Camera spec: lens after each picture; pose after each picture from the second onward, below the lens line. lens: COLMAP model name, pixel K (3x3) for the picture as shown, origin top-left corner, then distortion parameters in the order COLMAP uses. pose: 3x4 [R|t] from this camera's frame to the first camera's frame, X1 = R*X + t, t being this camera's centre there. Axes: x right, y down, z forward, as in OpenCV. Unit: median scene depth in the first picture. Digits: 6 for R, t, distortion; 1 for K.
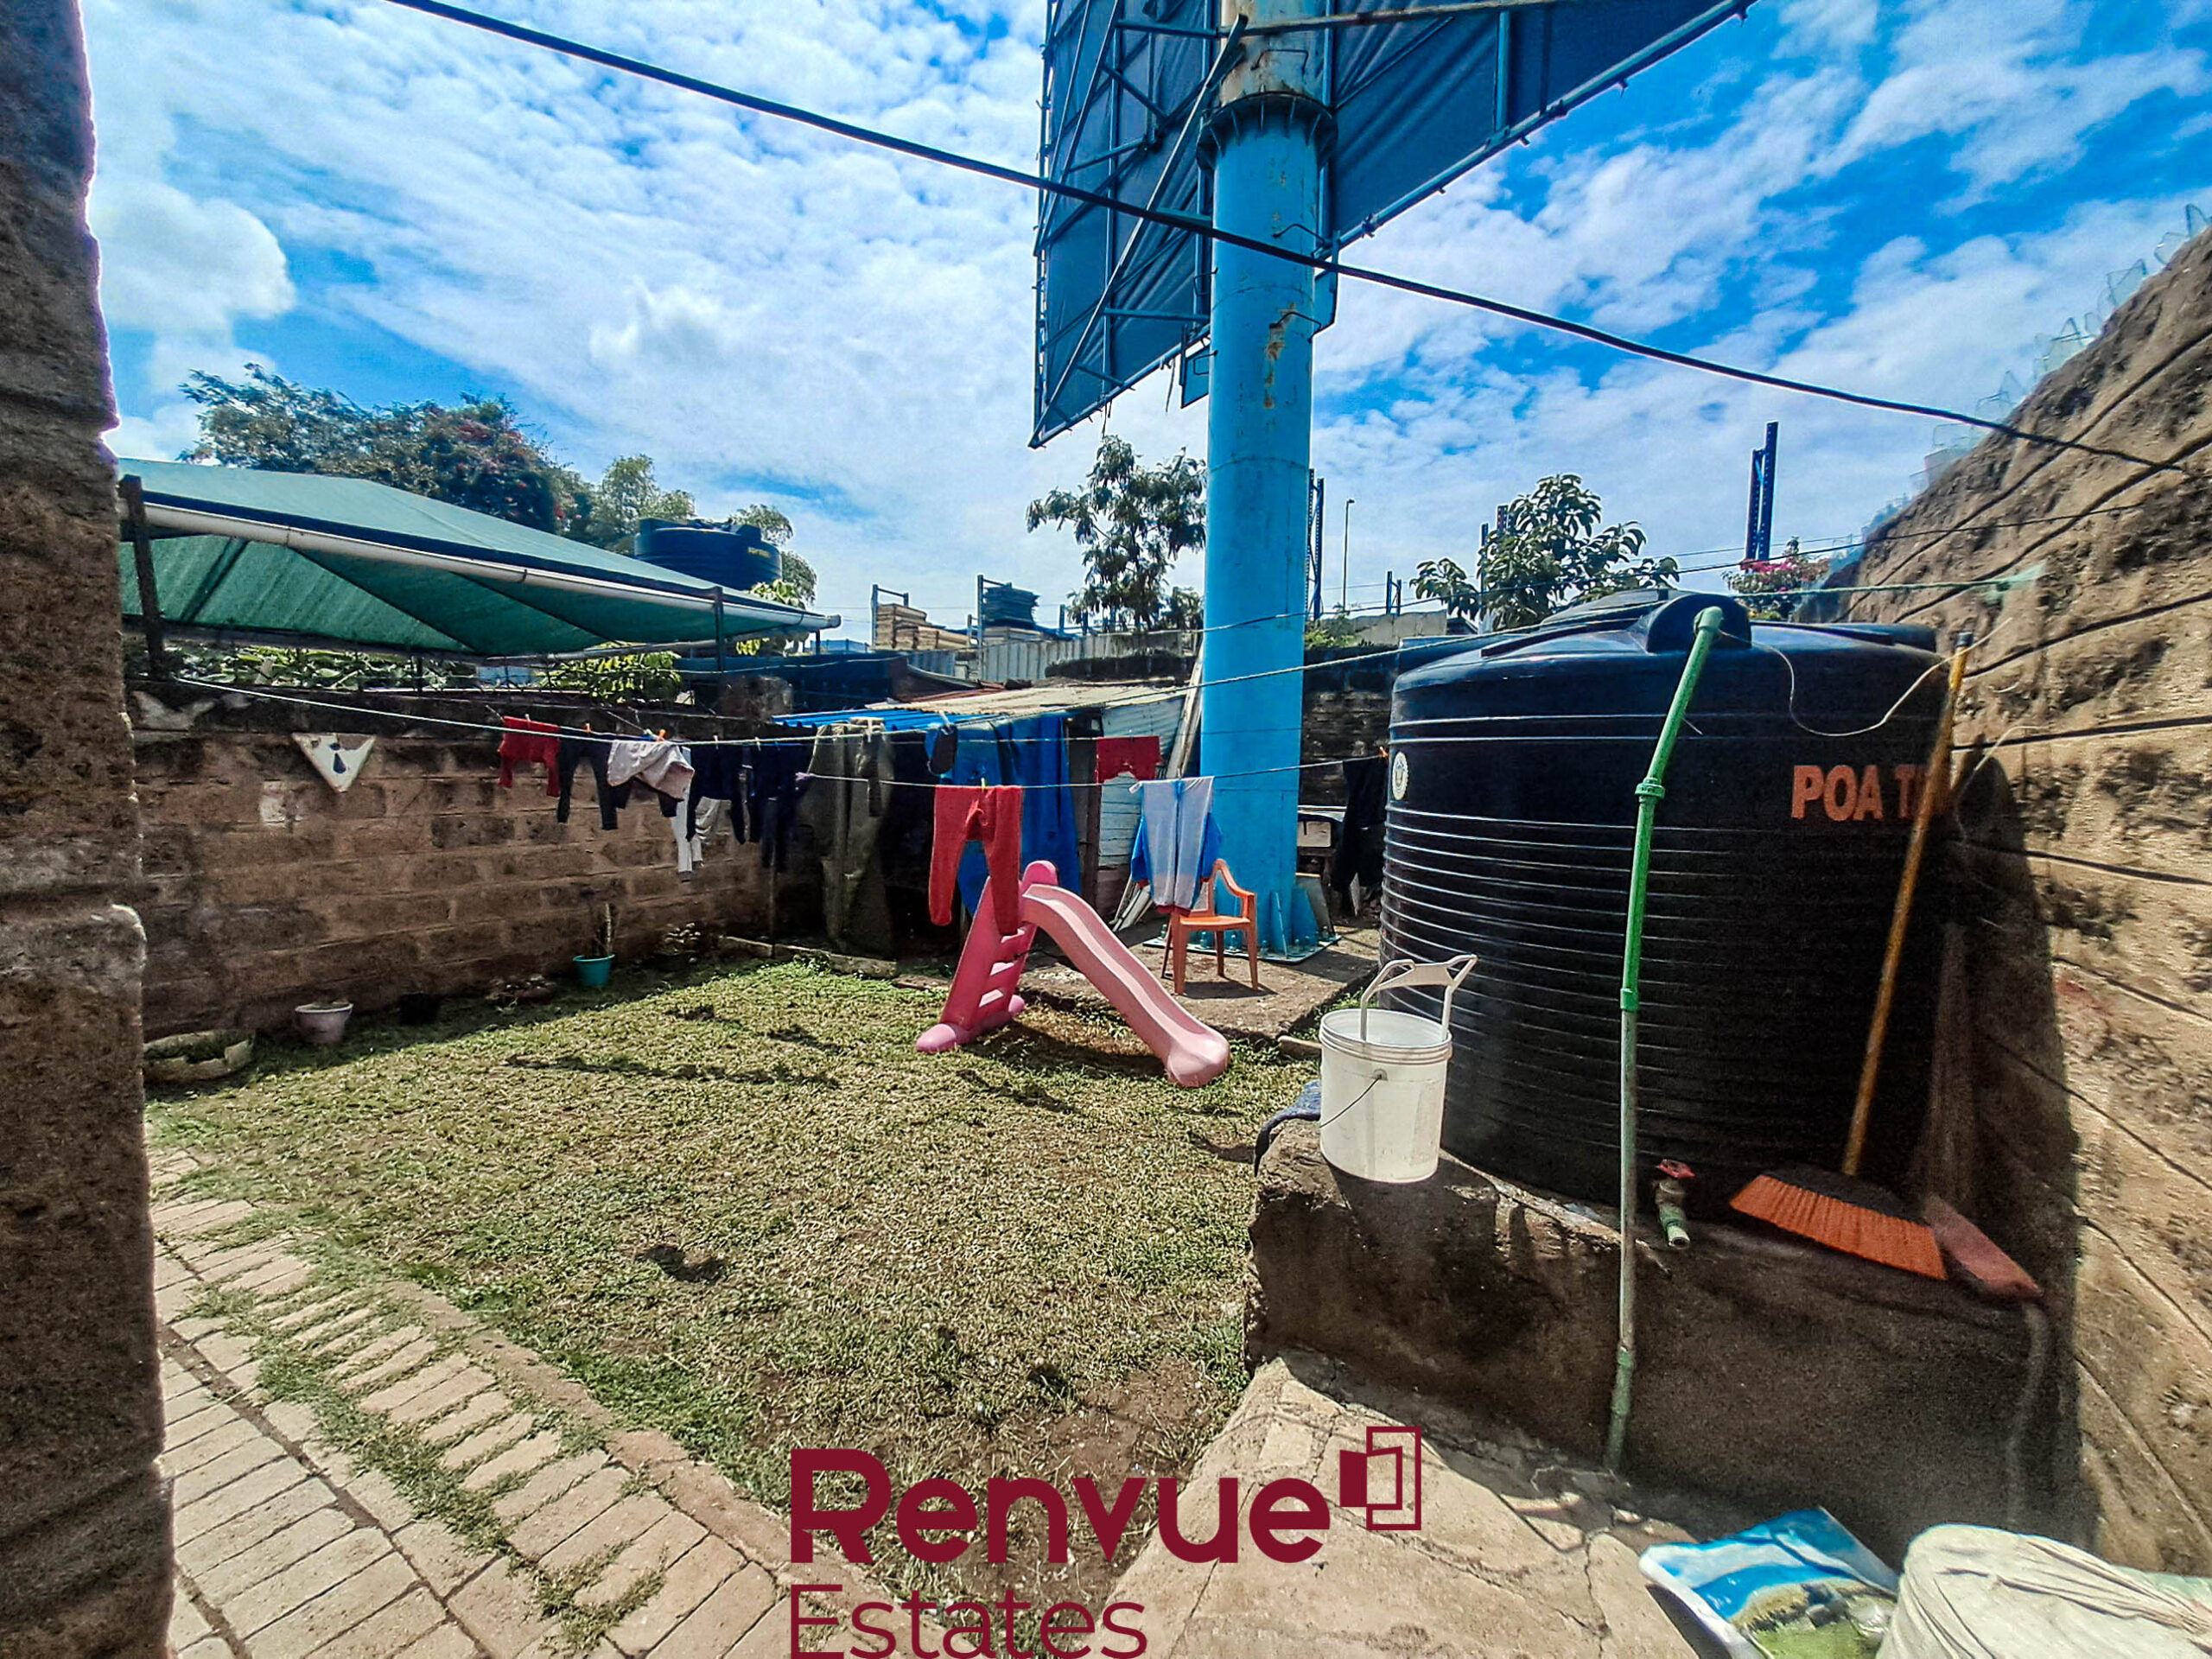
lens RADIAL K [[870.5, 0, 1106.0], [0, 870.5, 829.5], [0, 0, 1]] dist [0.000128, 0.000001]
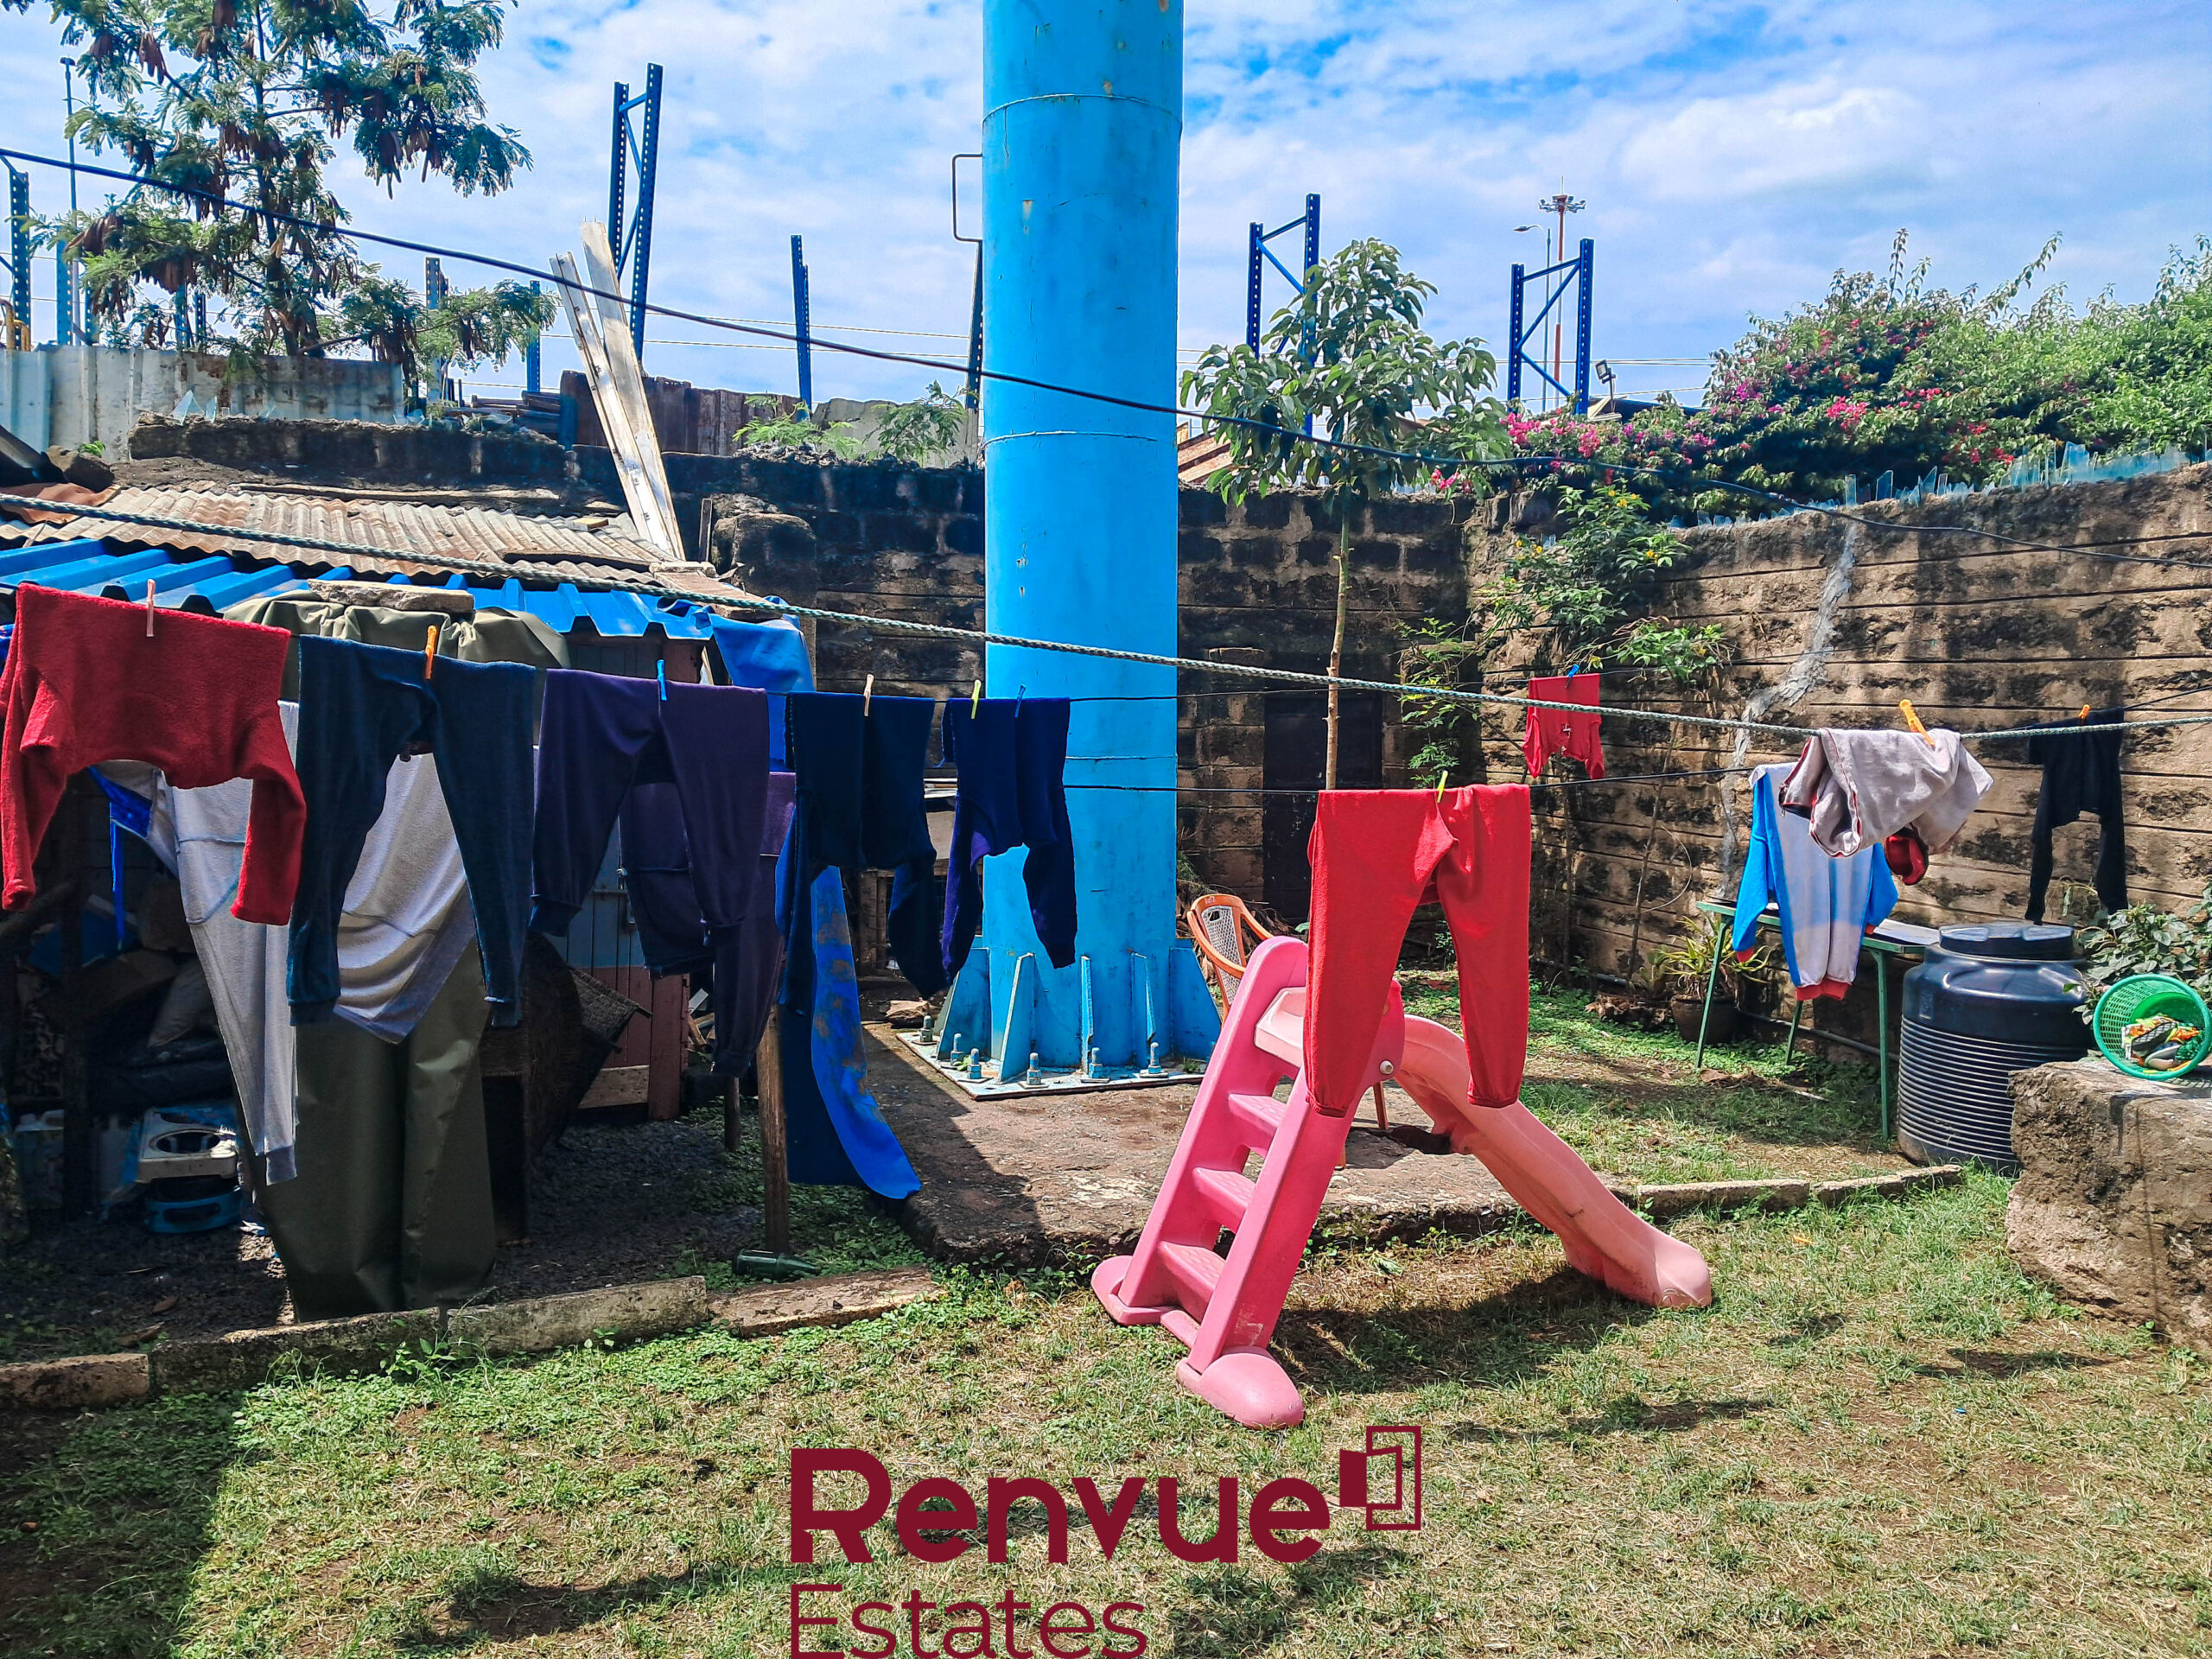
lens RADIAL K [[1718.2, 0, 1106.0], [0, 1718.2, 829.5], [0, 0, 1]] dist [0.006950, 0.000847]
pose [[0.632167, -0.072250, 0.771456, -0.685861], [0.055800, 0.997303, 0.047676, -0.058364], [-0.772820, 0.012908, 0.634494, 0.419661]]
